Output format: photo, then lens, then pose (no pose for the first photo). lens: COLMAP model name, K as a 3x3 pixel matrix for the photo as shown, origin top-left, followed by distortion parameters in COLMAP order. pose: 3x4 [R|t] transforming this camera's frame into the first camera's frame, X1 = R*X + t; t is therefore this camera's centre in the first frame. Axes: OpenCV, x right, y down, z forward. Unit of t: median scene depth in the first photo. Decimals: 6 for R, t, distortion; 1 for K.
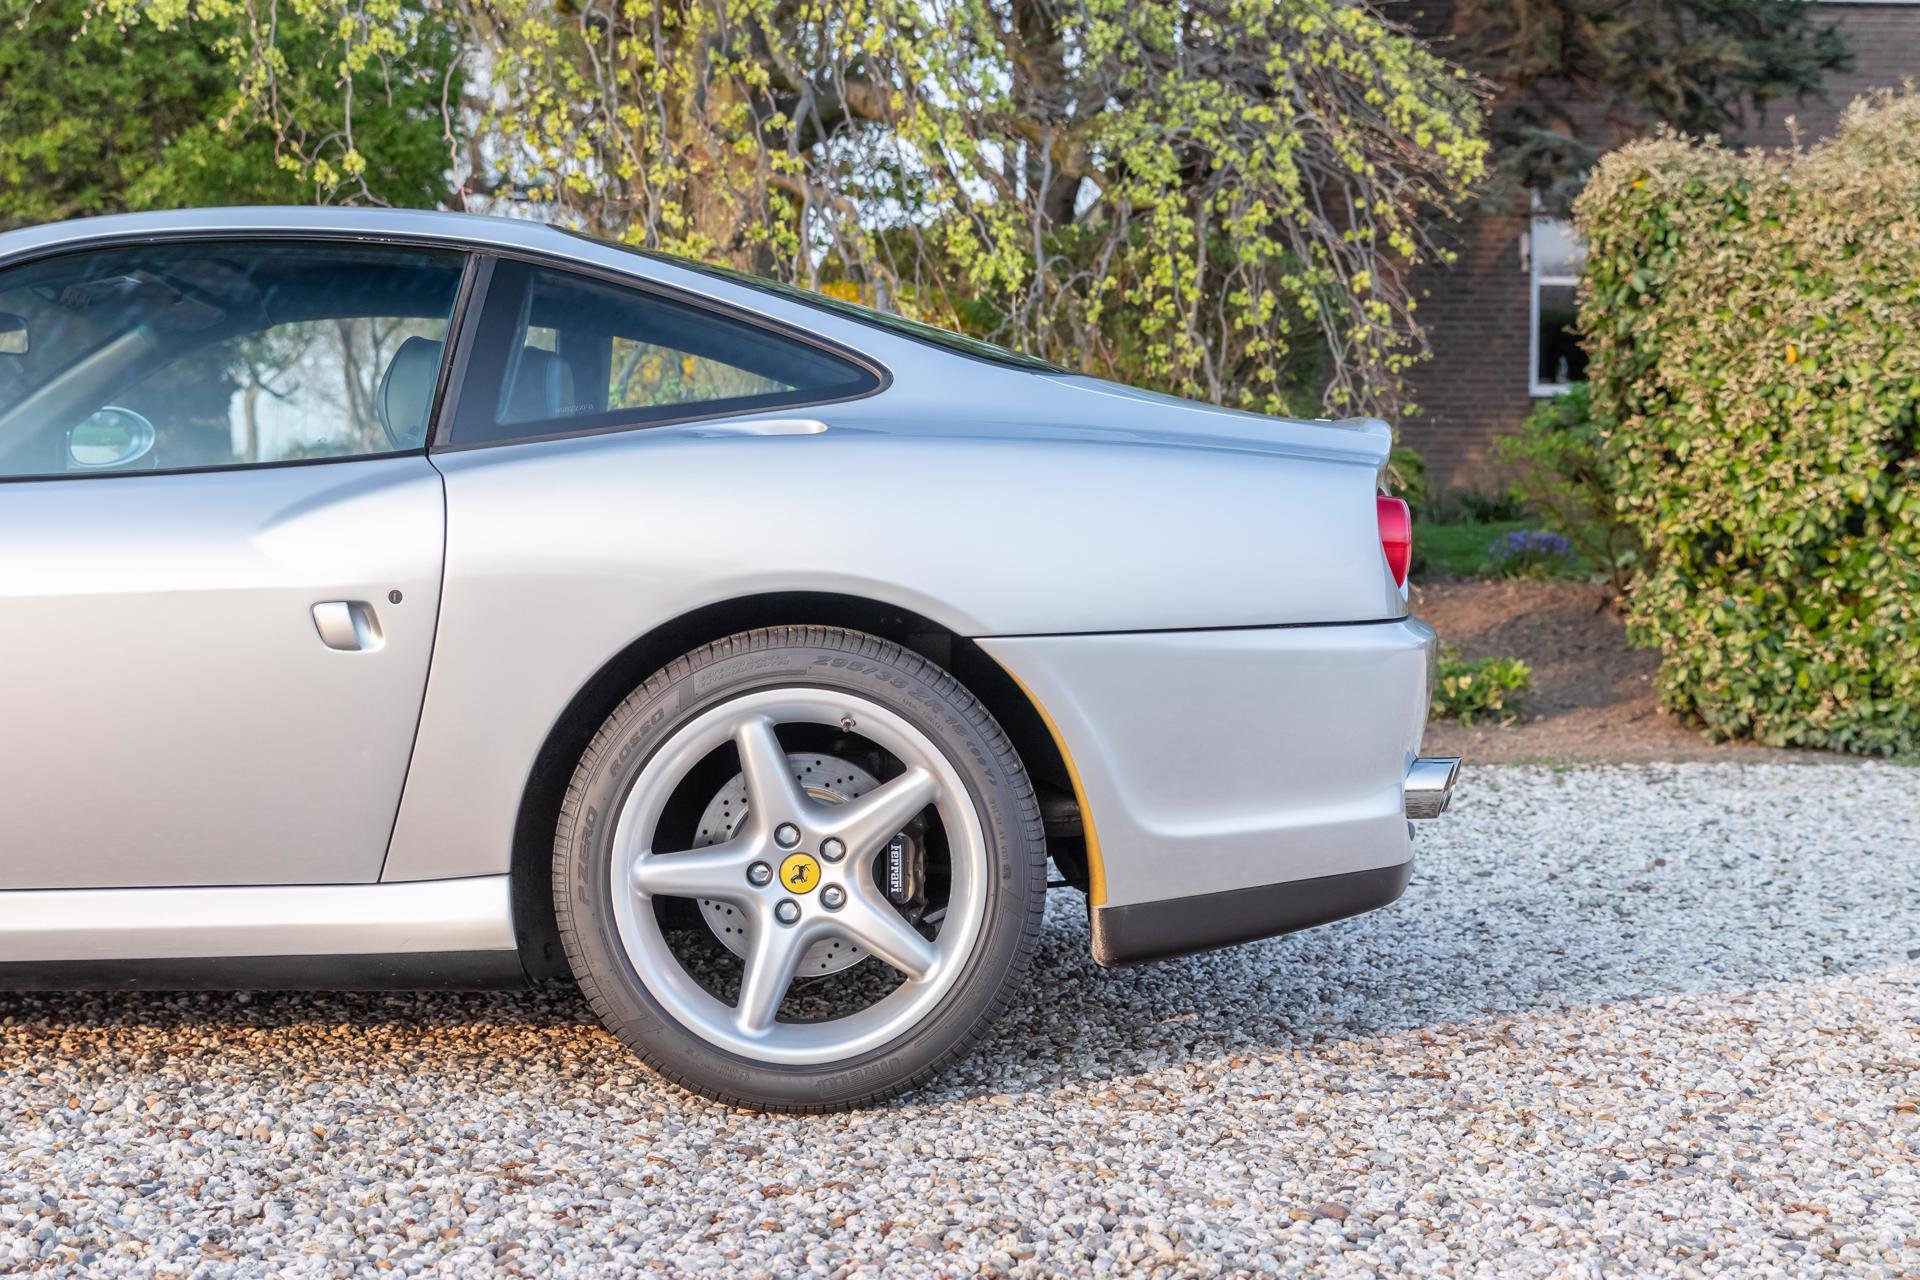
lens RADIAL K [[2920.3, 0, 928.3], [0, 2920.3, 639.9], [0, 0, 1]] dist [0.034415, -0.068797]
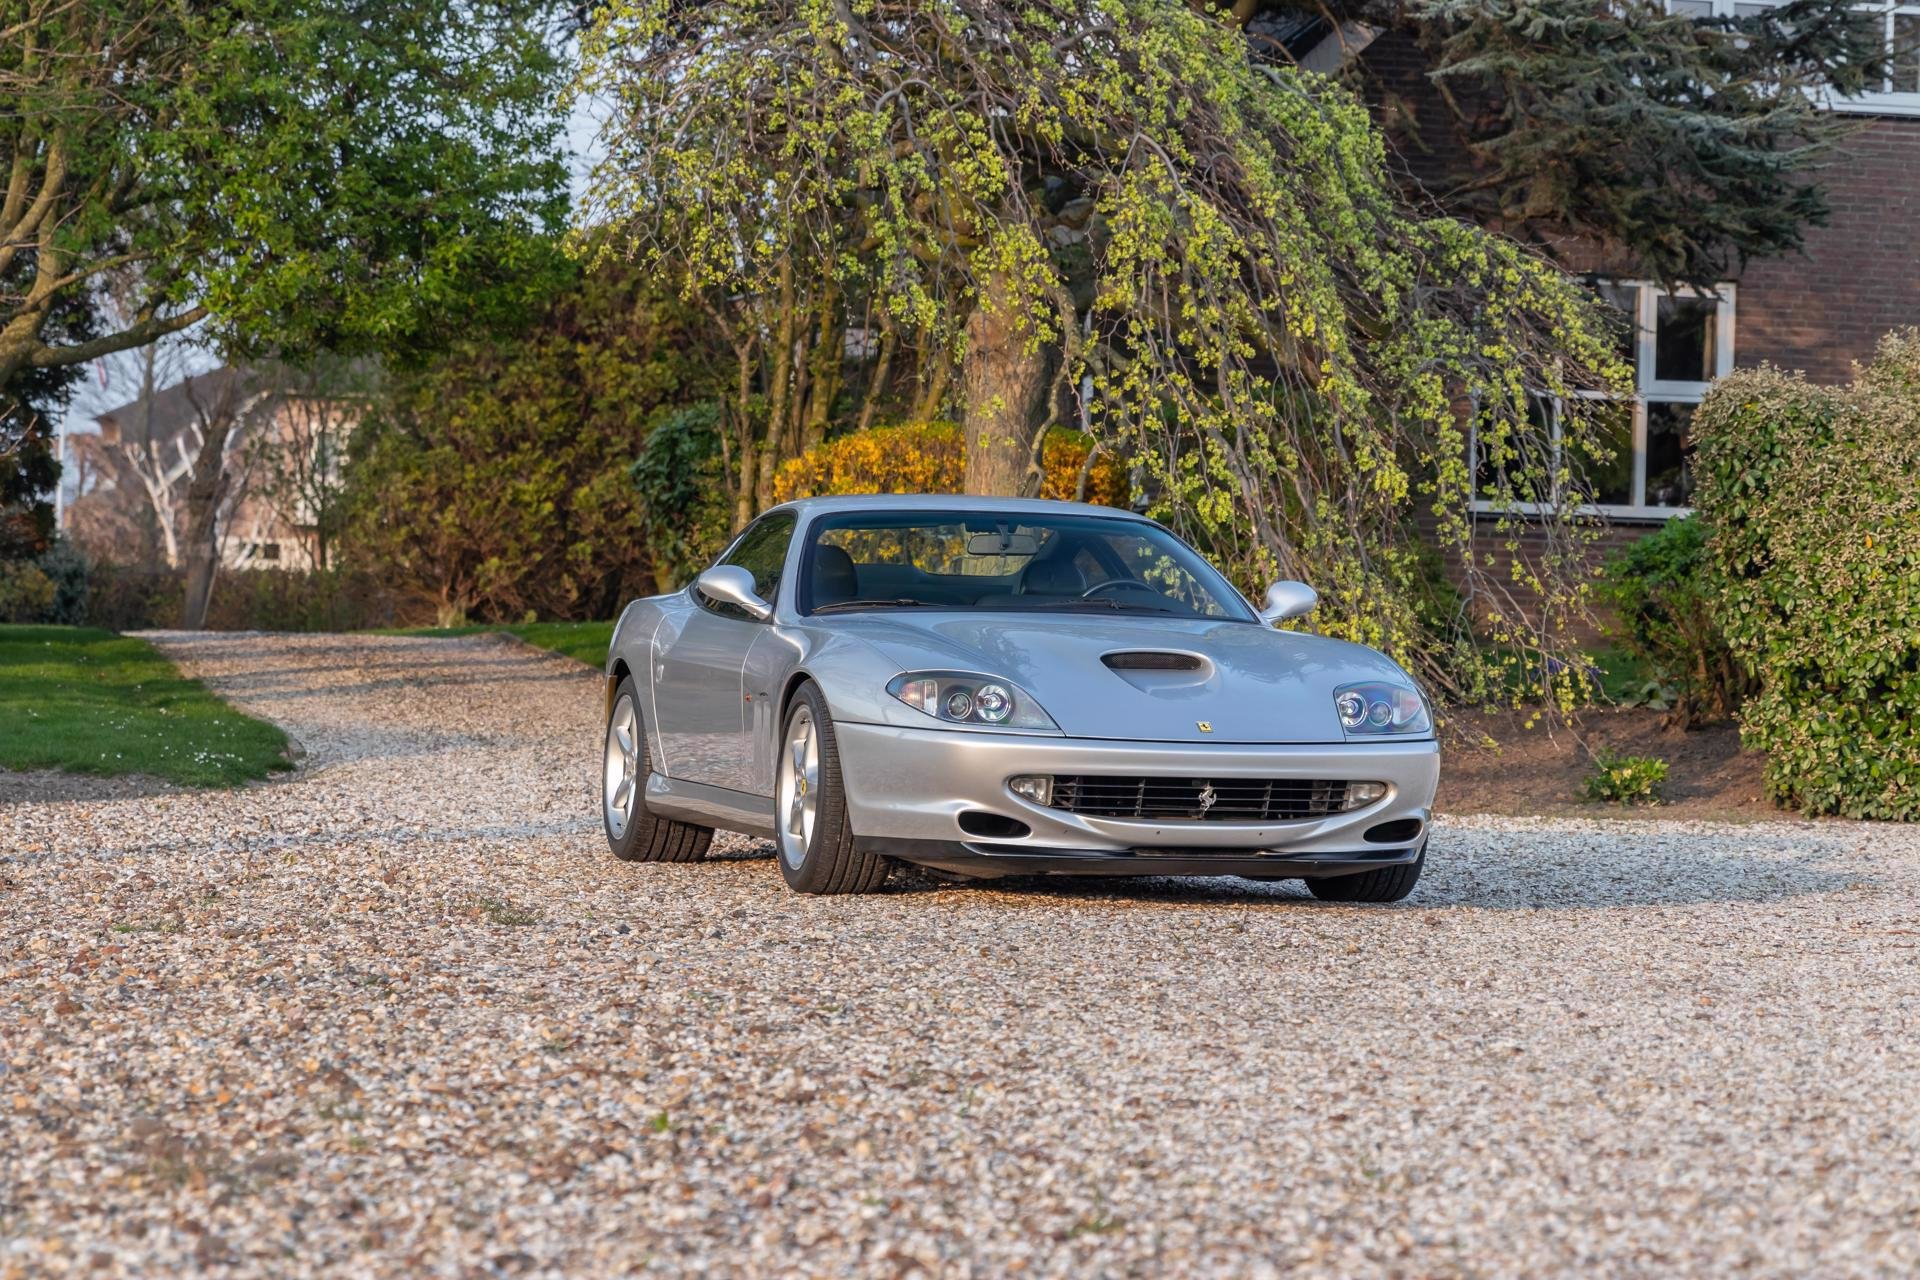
lens RADIAL K [[5366.6, 0, 960.0], [0, 5366.6, 640.0], [0, 0, 1]] dist [0.008314, -0.805757]
pose [[0.980748, 0.022405, 0.193988, -0.628045], [-0.015556, 0.999203, -0.036761, 0.051235], [-0.194657, 0.033036, 0.980315, -1.432163]]
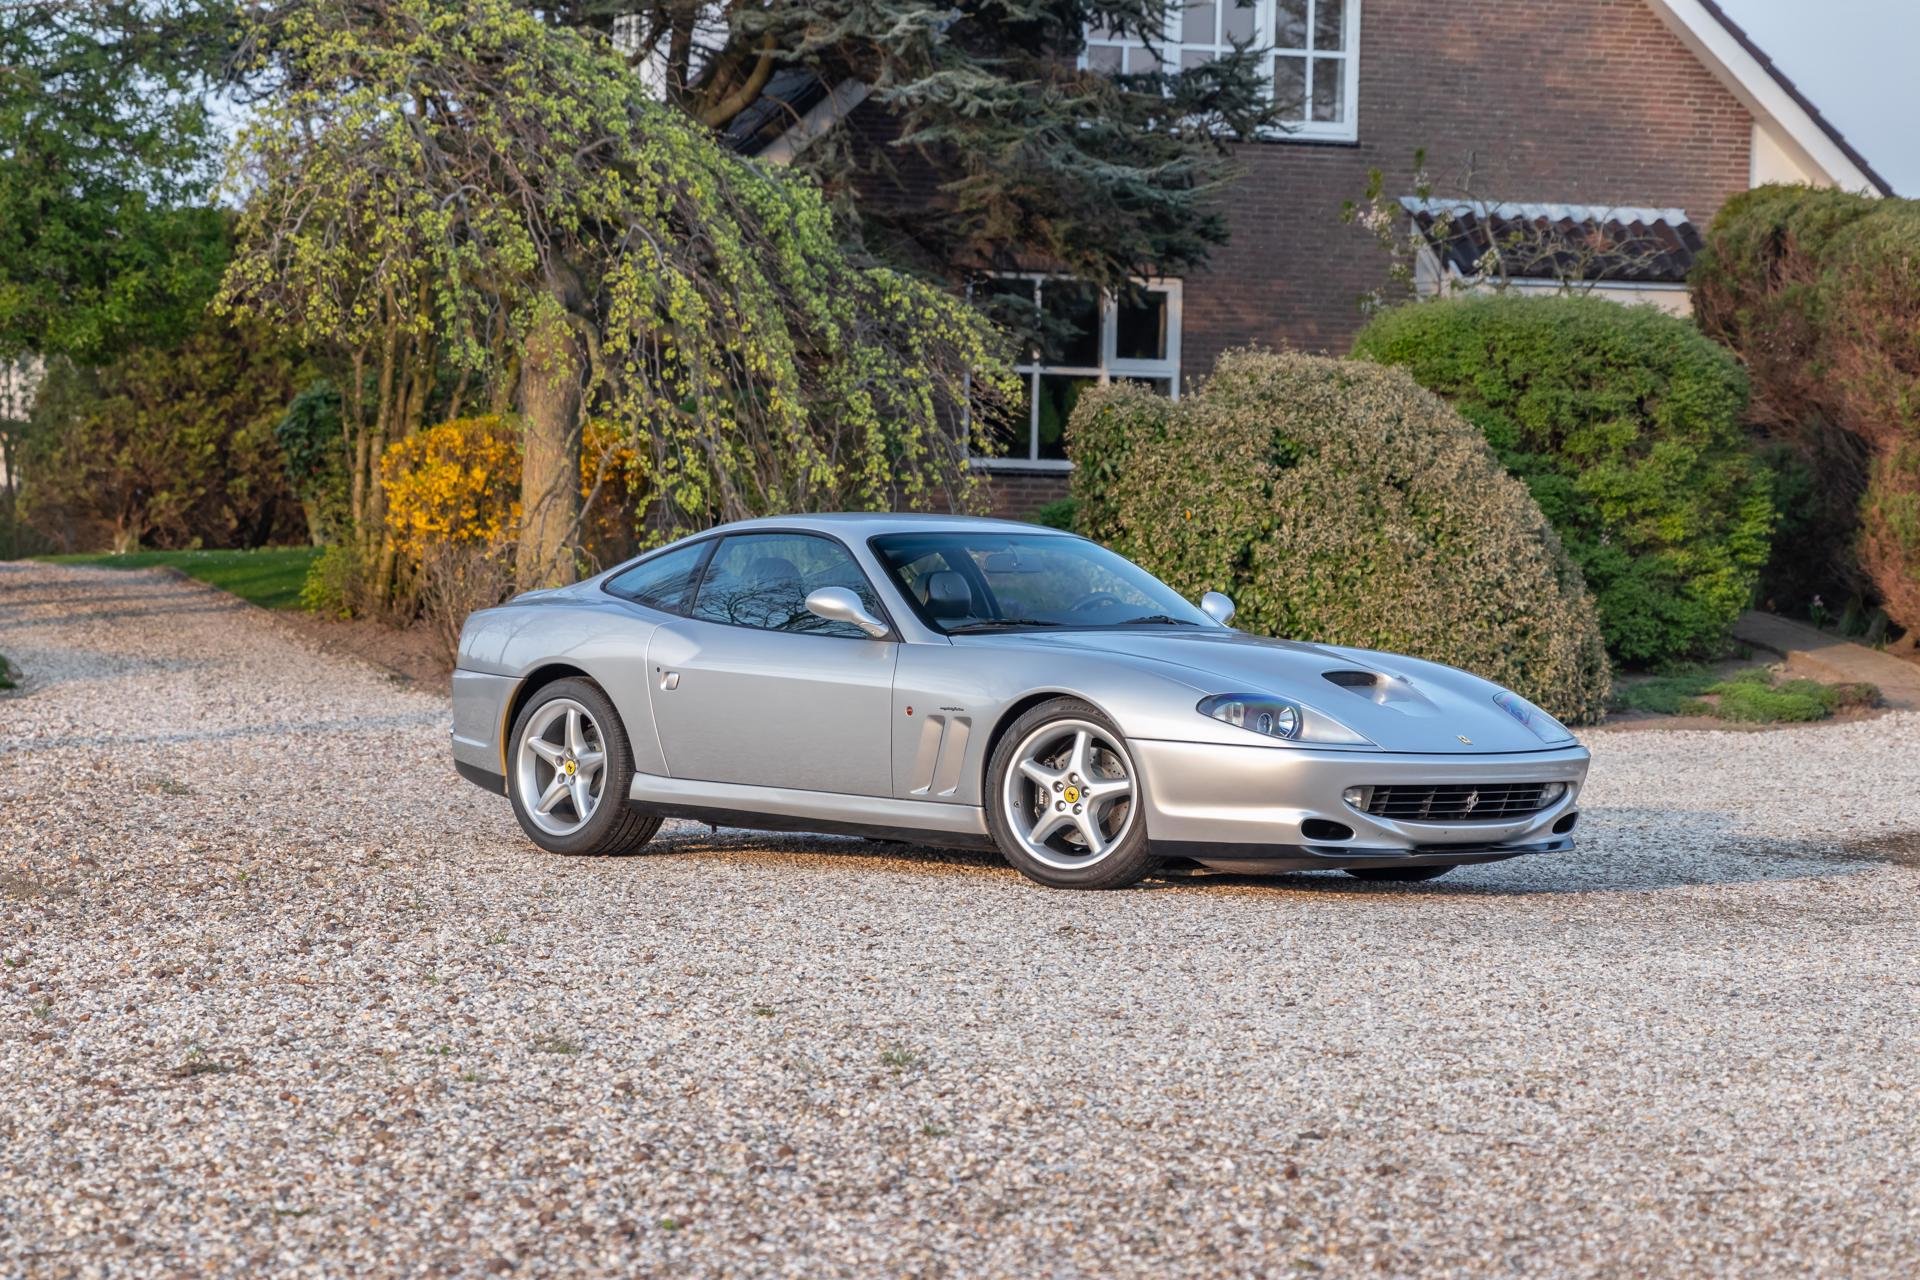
lens RADIAL K [[5512.0, 0, 960.0], [0, 5512.0, 640.0], [0, 0, 1]] dist [0.025202, -0.867822]
pose [[0.968164, 0.015795, 0.249817, -0.735290], [-0.012095, 0.999793, -0.016339, 0.044116], [-0.250024, 0.012797, 0.968155, -2.406294]]
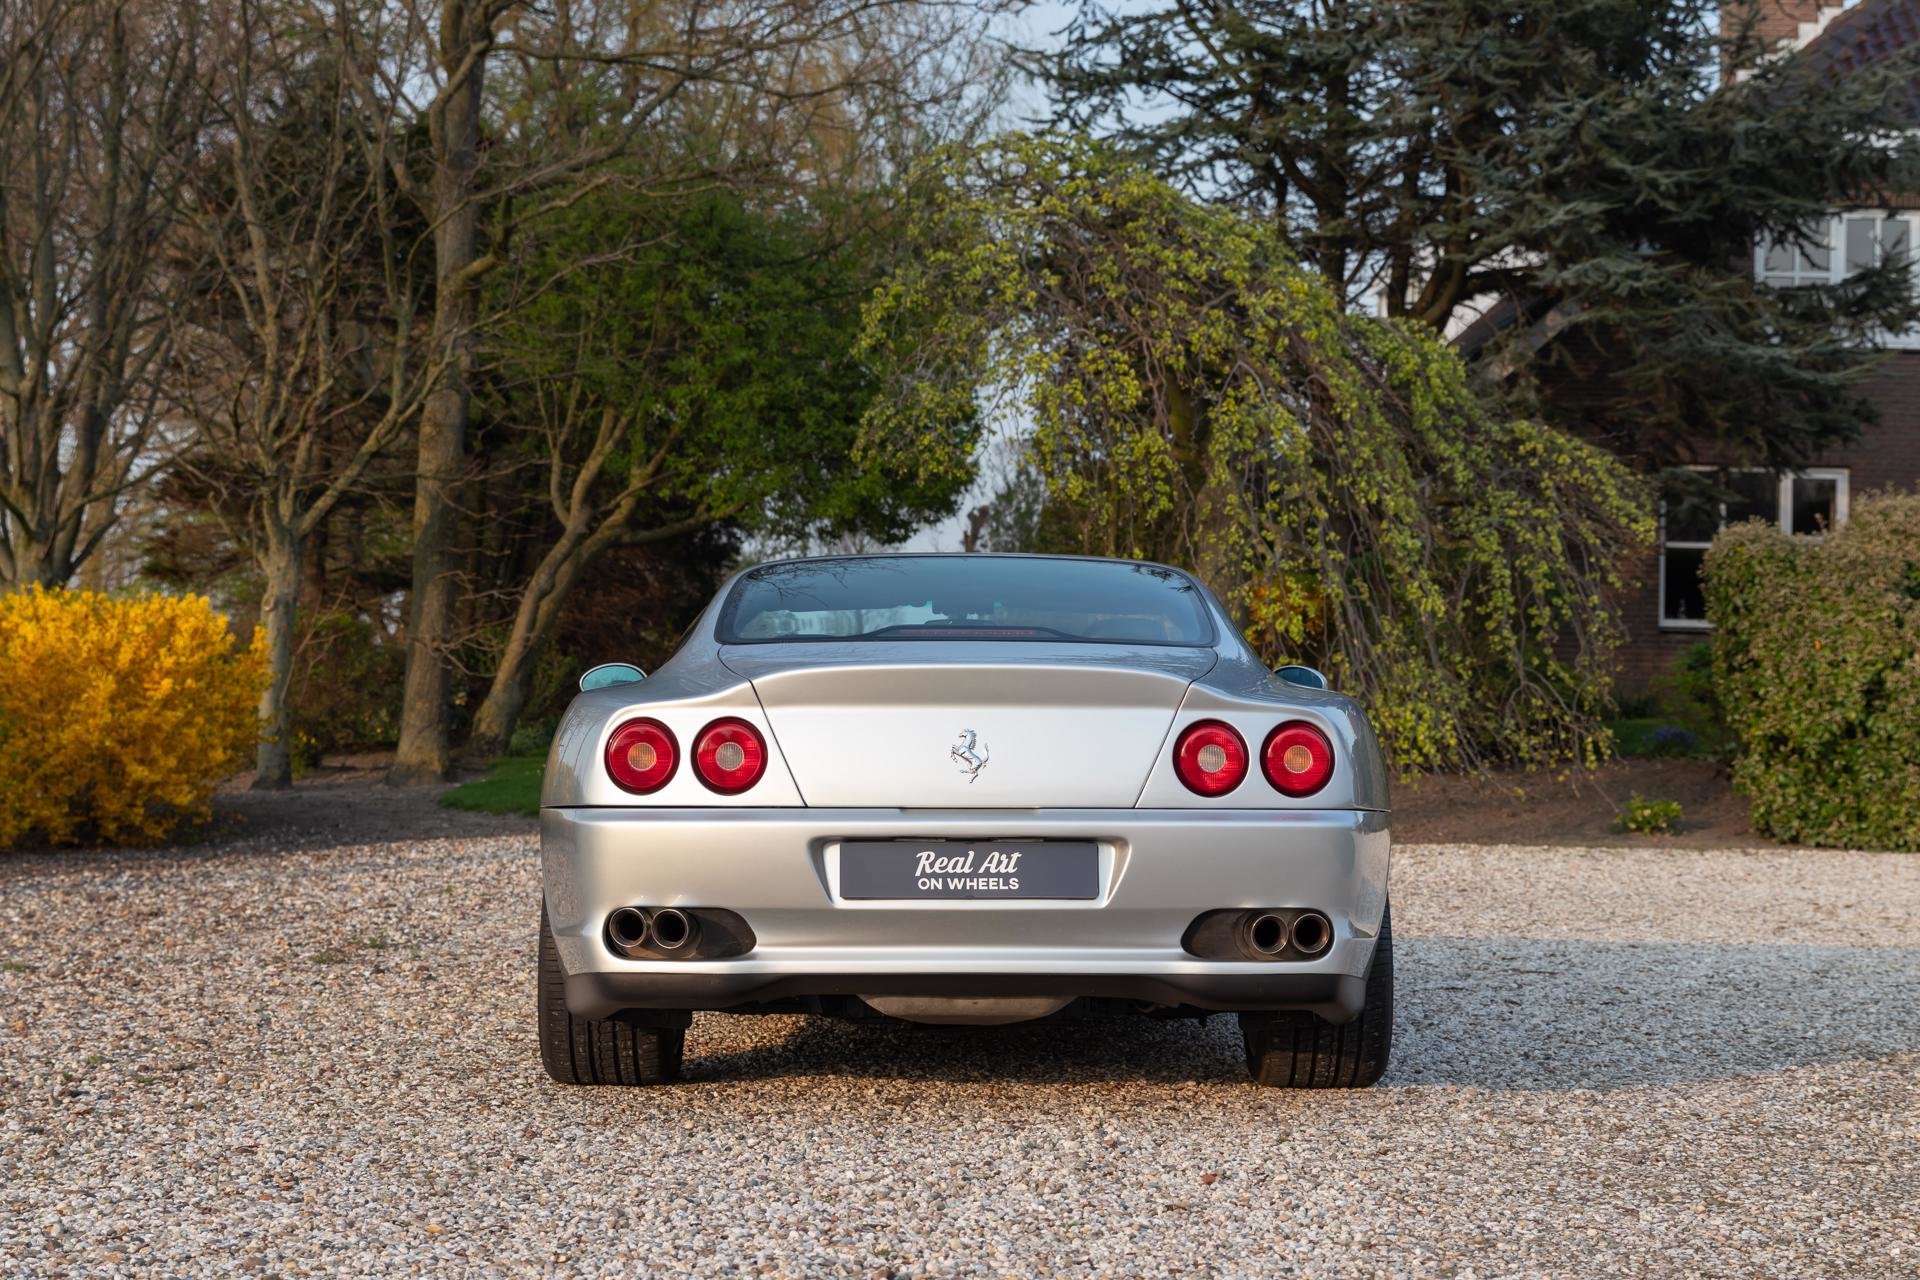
lens RADIAL K [[3127.9, 0, 960.0], [0, 3127.9, 640.0], [0, 0, 1]] dist [0.059124, -0.109429]
pose [[0.999886, 0.014631, -0.003833, -0.265167], [-0.014824, 0.998311, -0.056178, 0.024930], [0.003005, 0.056228, 0.998413, -1.075885]]
